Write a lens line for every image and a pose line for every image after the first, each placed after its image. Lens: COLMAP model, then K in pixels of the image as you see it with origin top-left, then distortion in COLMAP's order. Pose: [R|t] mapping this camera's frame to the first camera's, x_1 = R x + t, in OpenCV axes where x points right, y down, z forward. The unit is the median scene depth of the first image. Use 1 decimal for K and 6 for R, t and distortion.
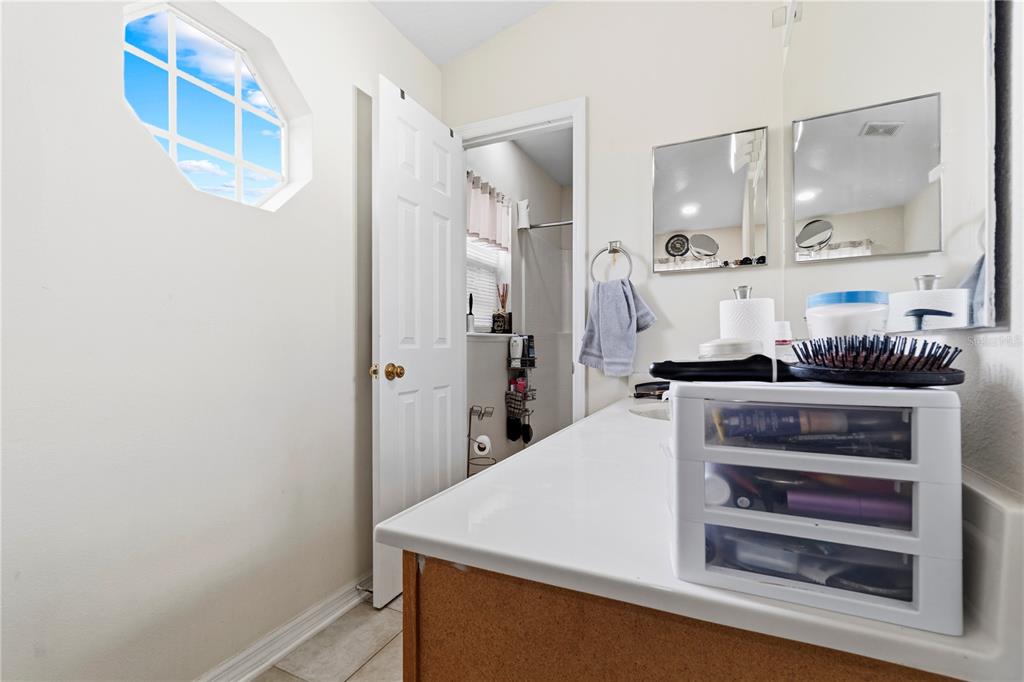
lens RADIAL K [[450.1, 0, 517.0], [0, 450.1, 347.0], [0, 0, 1]] dist [-0.003660, 0.000239]
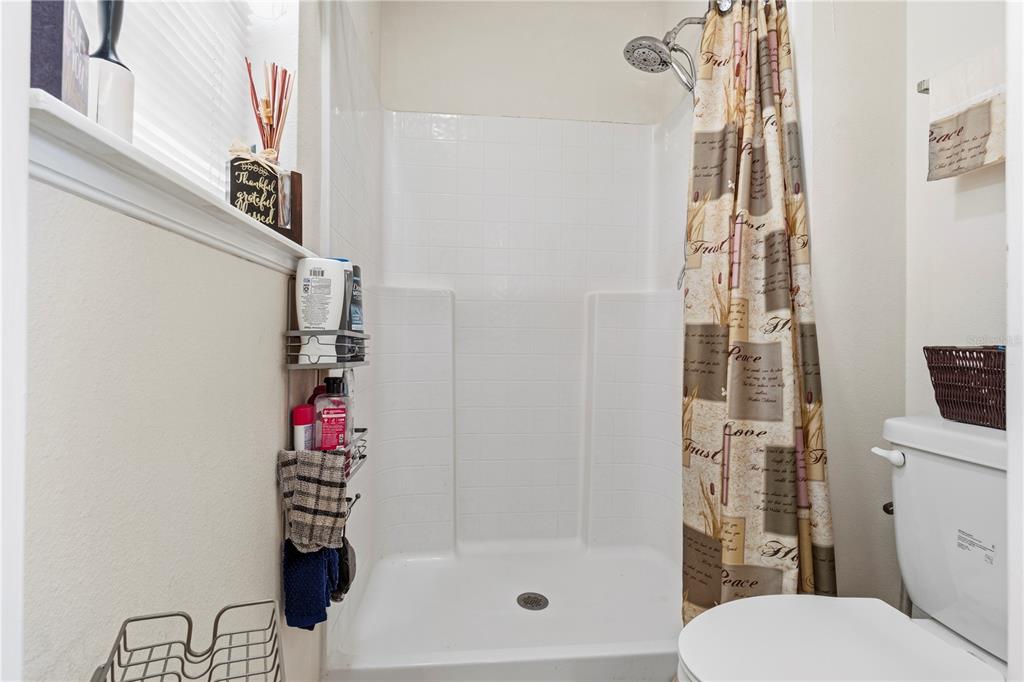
lens RADIAL K [[492.9, 0, 511.5], [0, 492.9, 336.3], [0, 0, 1]] dist [-0.002372, -0.001046]
pose [[0.846192, 0.010801, 0.532768, -0.065054], [-0.006920, 0.999933, -0.009282, 0.029546], [-0.532833, 0.004167, 0.846210, 0.671254]]
